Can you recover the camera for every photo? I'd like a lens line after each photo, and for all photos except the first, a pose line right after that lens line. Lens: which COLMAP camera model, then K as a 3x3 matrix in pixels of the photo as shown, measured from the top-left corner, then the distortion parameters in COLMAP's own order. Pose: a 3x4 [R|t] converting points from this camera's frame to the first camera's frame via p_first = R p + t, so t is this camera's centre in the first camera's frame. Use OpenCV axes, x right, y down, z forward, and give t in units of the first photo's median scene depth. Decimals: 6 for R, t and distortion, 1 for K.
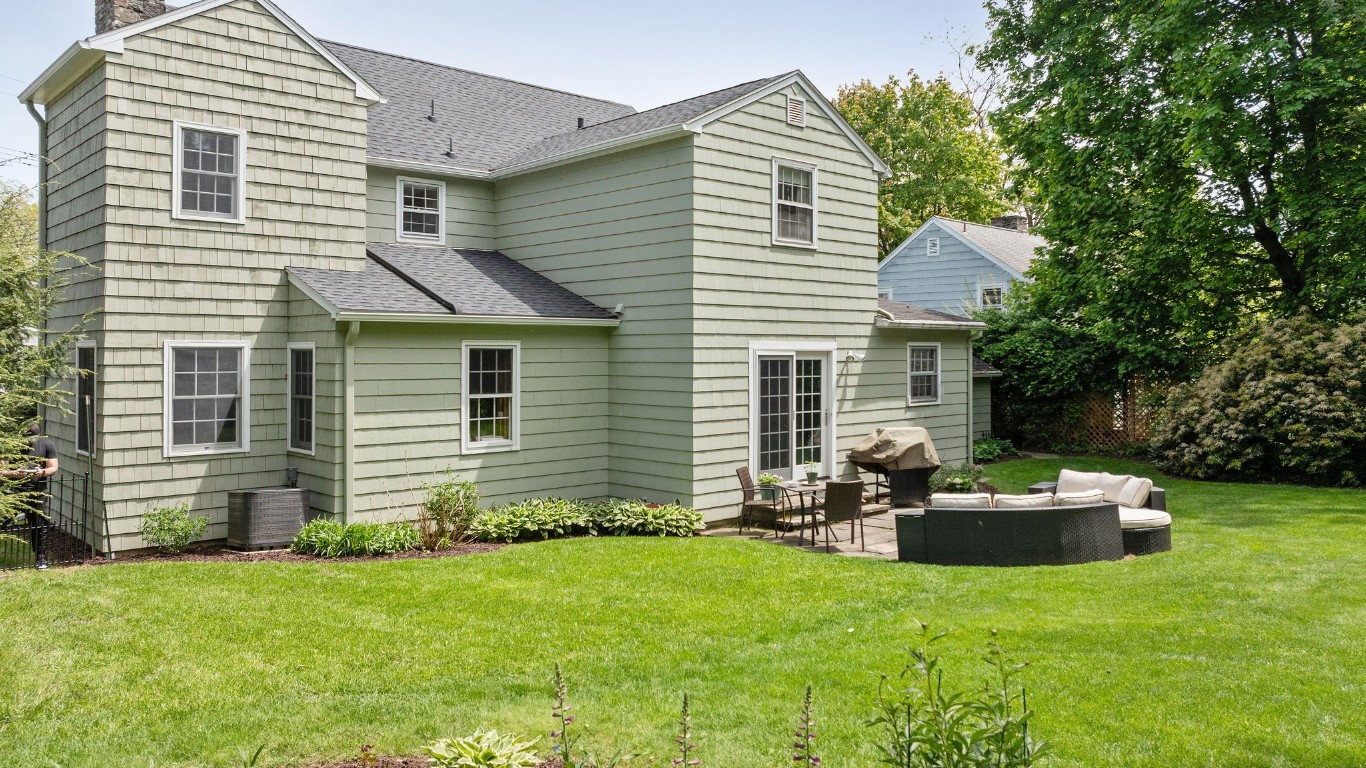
lens RADIAL K [[987.1, 0, 683.0], [0, 987.1, 384.0], [0, 0, 1]] dist [-0.009639, 0.001913]
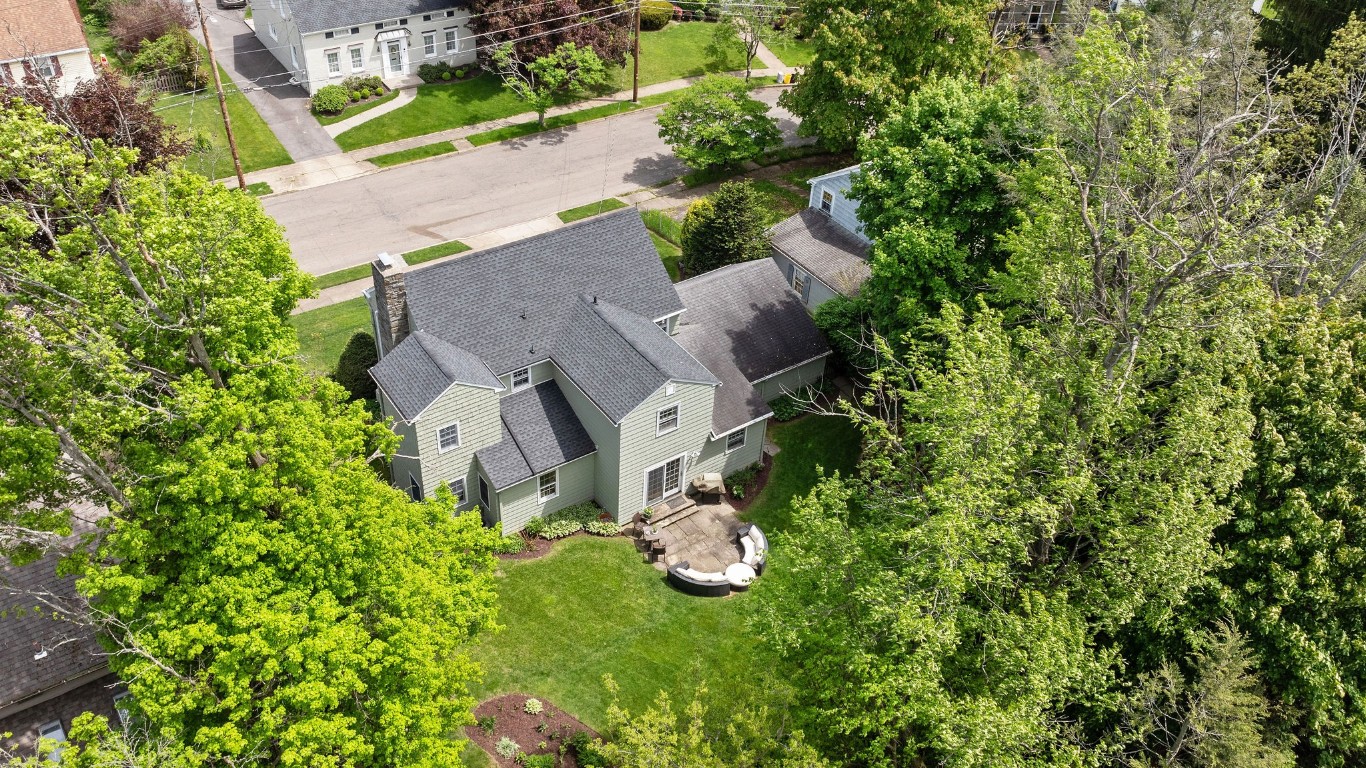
lens RADIAL K [[987.1, 0, 683.0], [0, 987.1, 384.0], [0, 0, 1]] dist [-0.009639, 0.001913]
pose [[0.986495, 0.139411, -0.085984, 0.365028], [-0.055685, 0.779134, 0.624380, -1.876601], [0.154038, -0.611159, 0.776374, -0.898615]]
